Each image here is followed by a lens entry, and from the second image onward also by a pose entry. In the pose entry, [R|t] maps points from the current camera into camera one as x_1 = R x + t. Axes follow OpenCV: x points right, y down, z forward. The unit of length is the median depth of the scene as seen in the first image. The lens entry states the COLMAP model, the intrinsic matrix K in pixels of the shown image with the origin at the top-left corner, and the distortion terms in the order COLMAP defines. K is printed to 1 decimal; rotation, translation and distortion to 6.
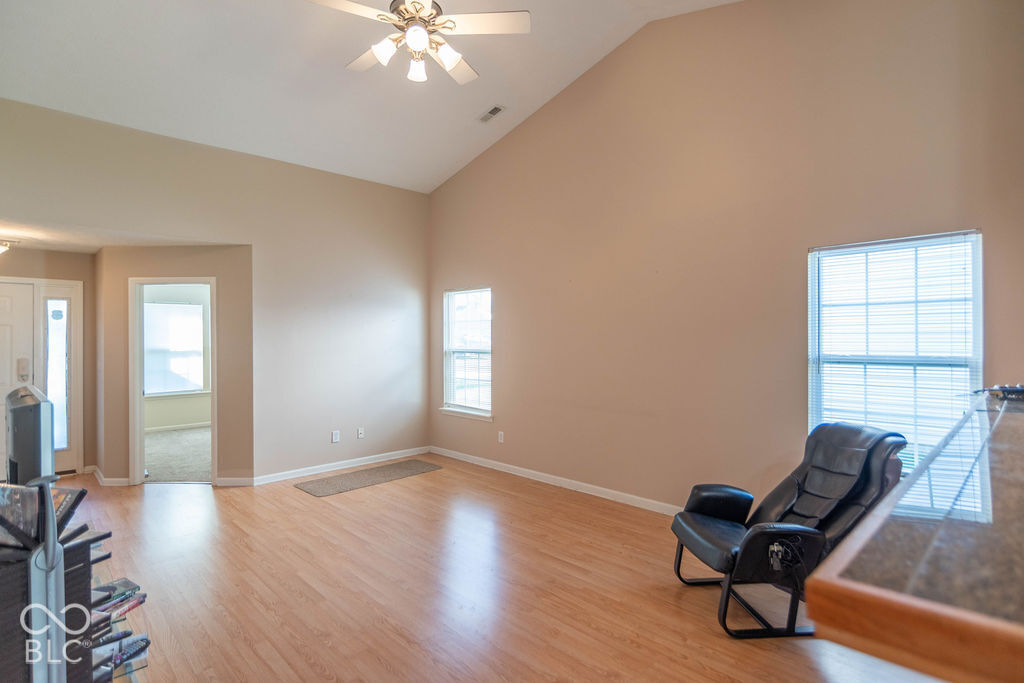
lens RADIAL K [[529.7, 0, 512.0], [0, 529.7, 341.5], [0, 0, 1]] dist [-0.003375, -0.000337]
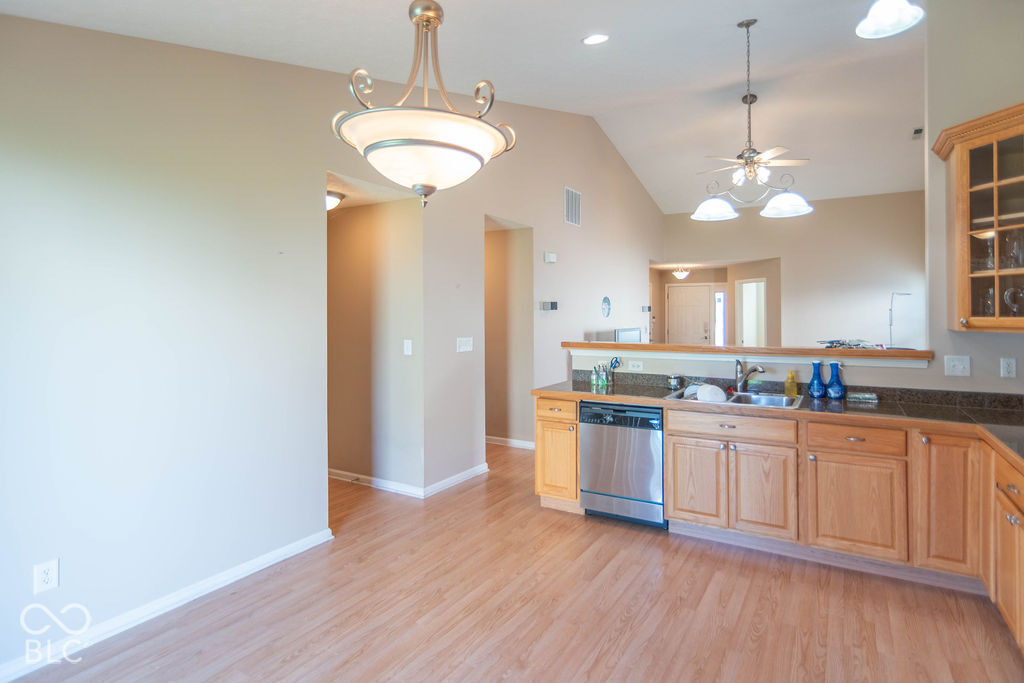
lens RADIAL K [[529.1, 0, 515.9], [0, 529.1, 314.7], [0, 0, 1]] dist [-0.000263, -0.000064]
pose [[0.243812, 0.008755, -0.969783, 0.885786], [-0.007626, 0.999946, 0.007110, -0.004650], [0.969792, 0.005662, 0.243866, -0.218227]]
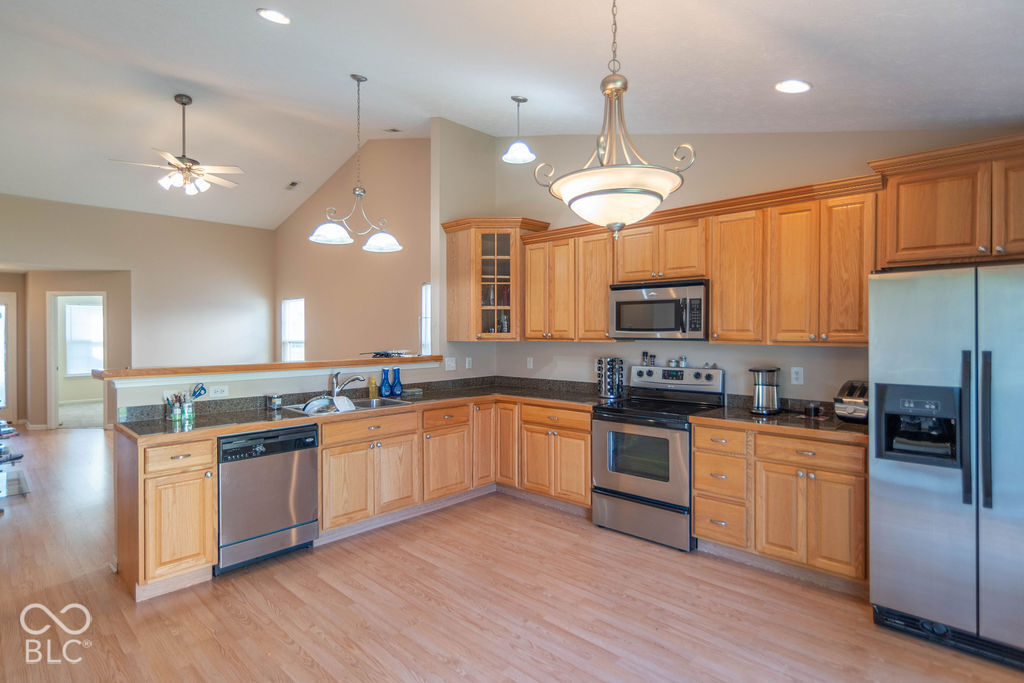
lens RADIAL K [[541.8, 0, 512.0], [0, 541.8, 341.5], [0, 0, 1]] dist [0.004874, 0.001239]
pose [[0.999618, 0.003910, 0.027365, 0.526311], [-0.004081, 0.999972, 0.006203, 0.006232], [-0.027340, -0.006313, 0.999606, -0.552959]]
